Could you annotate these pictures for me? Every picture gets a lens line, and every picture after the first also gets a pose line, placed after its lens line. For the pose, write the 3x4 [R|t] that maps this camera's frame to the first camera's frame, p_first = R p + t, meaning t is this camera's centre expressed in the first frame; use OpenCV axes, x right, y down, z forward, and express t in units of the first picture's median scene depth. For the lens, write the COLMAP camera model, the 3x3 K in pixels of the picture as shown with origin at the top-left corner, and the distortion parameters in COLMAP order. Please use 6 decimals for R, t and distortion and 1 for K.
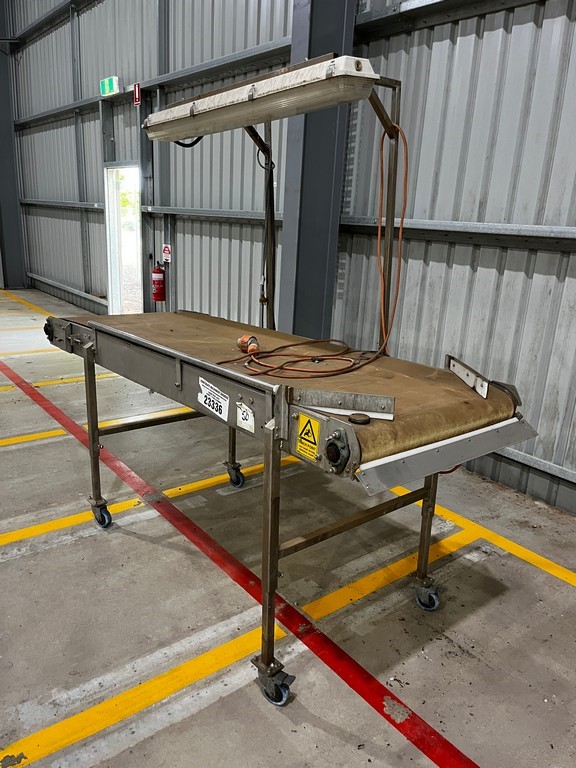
lens RADIAL K [[581.6, 0, 289.0], [0, 581.6, 387.2], [0, 0, 1]] dist [0.058340, -0.088410]
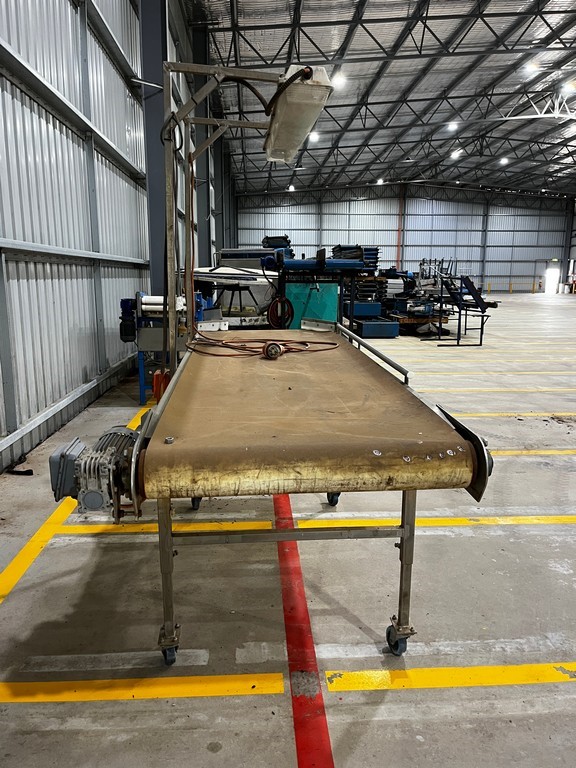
lens RADIAL K [[581.6, 0, 289.0], [0, 581.6, 387.2], [0, 0, 1]] dist [0.058340, -0.088410]
pose [[-0.819452, -0.158407, 0.550823, -0.596933], [0.116214, 0.895162, 0.430324, -0.404273], [-0.561242, 0.416643, -0.715133, 1.564315]]
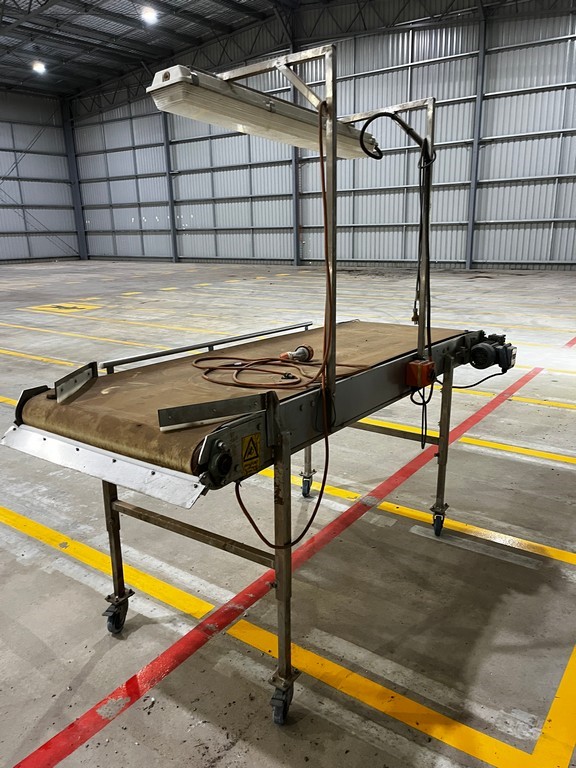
lens RADIAL K [[580.3, 0, 297.6], [0, 580.3, 383.5], [0, 0, 1]] dist [0.065059, -0.089606]
pose [[0.278008, 0.194595, -0.940662, 0.787122], [-0.236292, 0.963029, 0.129387, -0.135539], [0.931063, 0.186301, 0.313711, 0.621411]]
